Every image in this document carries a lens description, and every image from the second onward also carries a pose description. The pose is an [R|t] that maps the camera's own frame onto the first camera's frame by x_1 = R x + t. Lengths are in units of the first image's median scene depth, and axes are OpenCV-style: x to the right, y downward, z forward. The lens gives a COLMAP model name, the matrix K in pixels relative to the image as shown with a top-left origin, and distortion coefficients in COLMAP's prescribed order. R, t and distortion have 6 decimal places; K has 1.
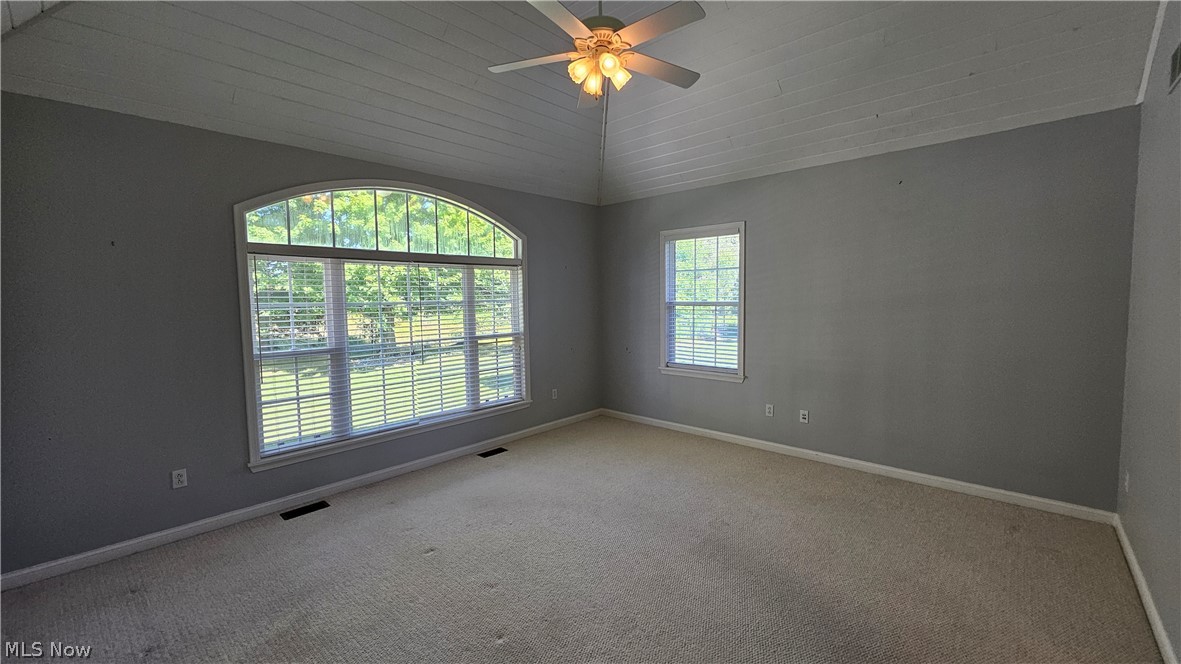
lens RADIAL K [[464.4, 0, 594.1], [0, 464.4, 329.0], [0, 0, 1]] dist [0.006420, -0.002838]
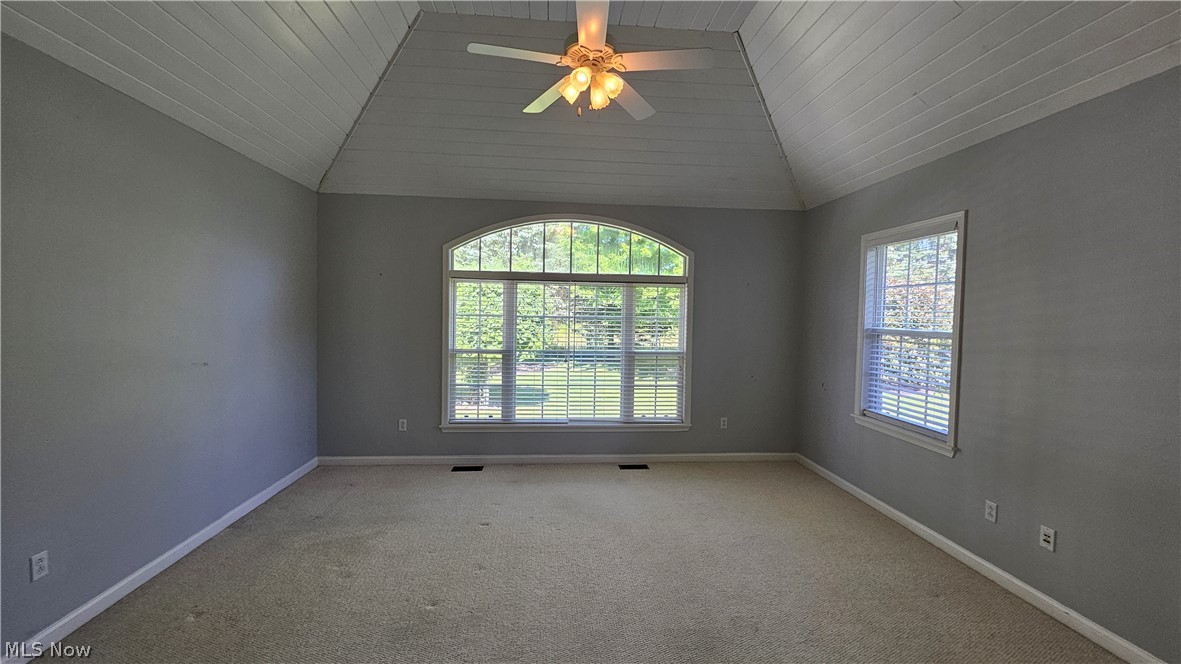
lens RADIAL K [[464.4, 0, 590.3], [0, 464.4, 331.8], [0, 0, 1]] dist [0.006420, -0.002838]
pose [[0.739401, 0.055931, -0.670938, 0.369182], [-0.076998, 0.997030, -0.001741, -0.019762], [0.668848, 0.052948, 0.741512, 0.163790]]
